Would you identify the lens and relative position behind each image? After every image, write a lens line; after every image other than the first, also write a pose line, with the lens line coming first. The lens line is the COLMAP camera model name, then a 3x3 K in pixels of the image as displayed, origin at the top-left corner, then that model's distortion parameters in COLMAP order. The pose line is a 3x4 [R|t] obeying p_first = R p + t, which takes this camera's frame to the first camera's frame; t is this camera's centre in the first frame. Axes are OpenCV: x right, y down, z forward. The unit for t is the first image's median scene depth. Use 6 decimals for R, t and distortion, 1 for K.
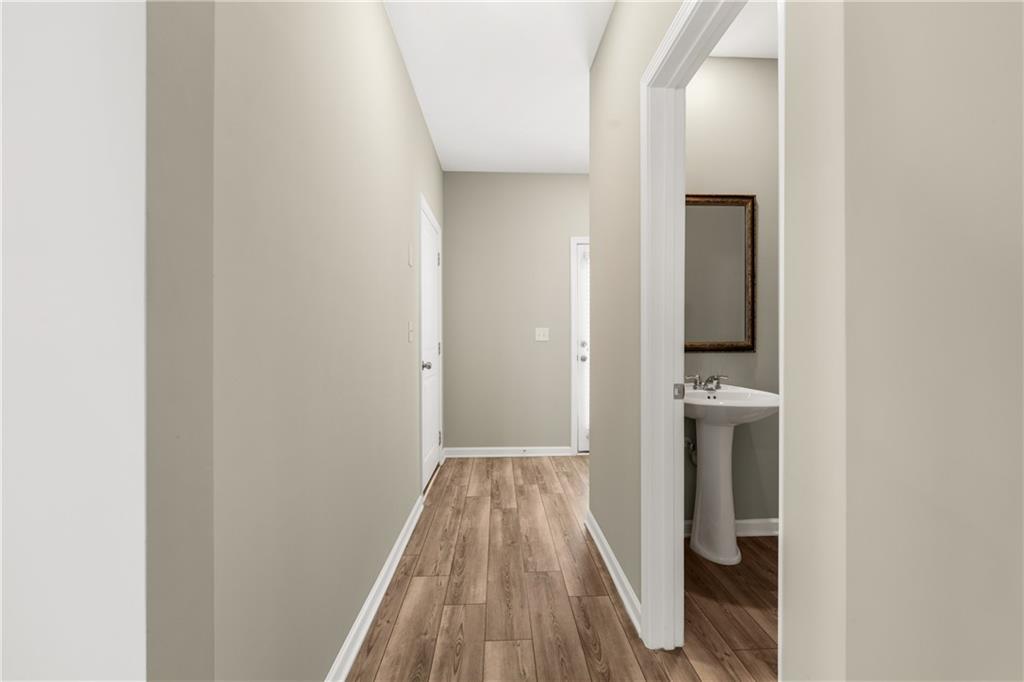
lens RADIAL K [[420.7, 0, 514.0], [0, 420.7, 340.1], [0, 0, 1]] dist [0.001282, -0.000194]
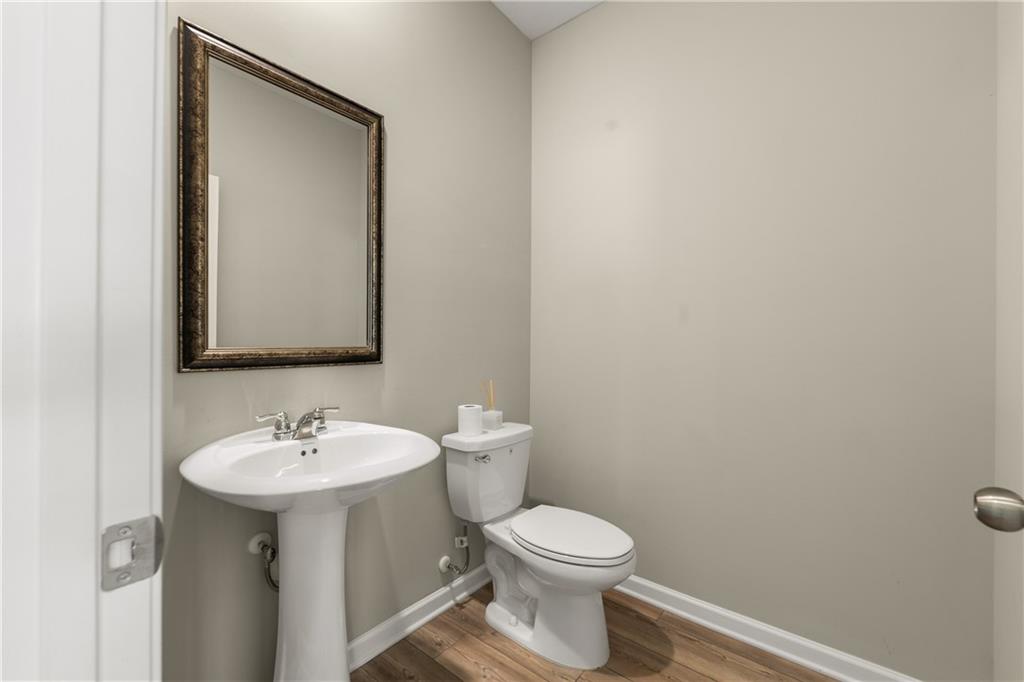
lens RADIAL K [[420.7, 0, 515.1], [0, 420.7, 341.7], [0, 0, 1]] dist [0.001282, -0.000194]
pose [[0.662310, 0.004901, 0.749214, 0.233164], [-0.003286, 0.999988, -0.003637, -0.002304], [-0.749223, -0.000053, 0.662318, 0.433416]]
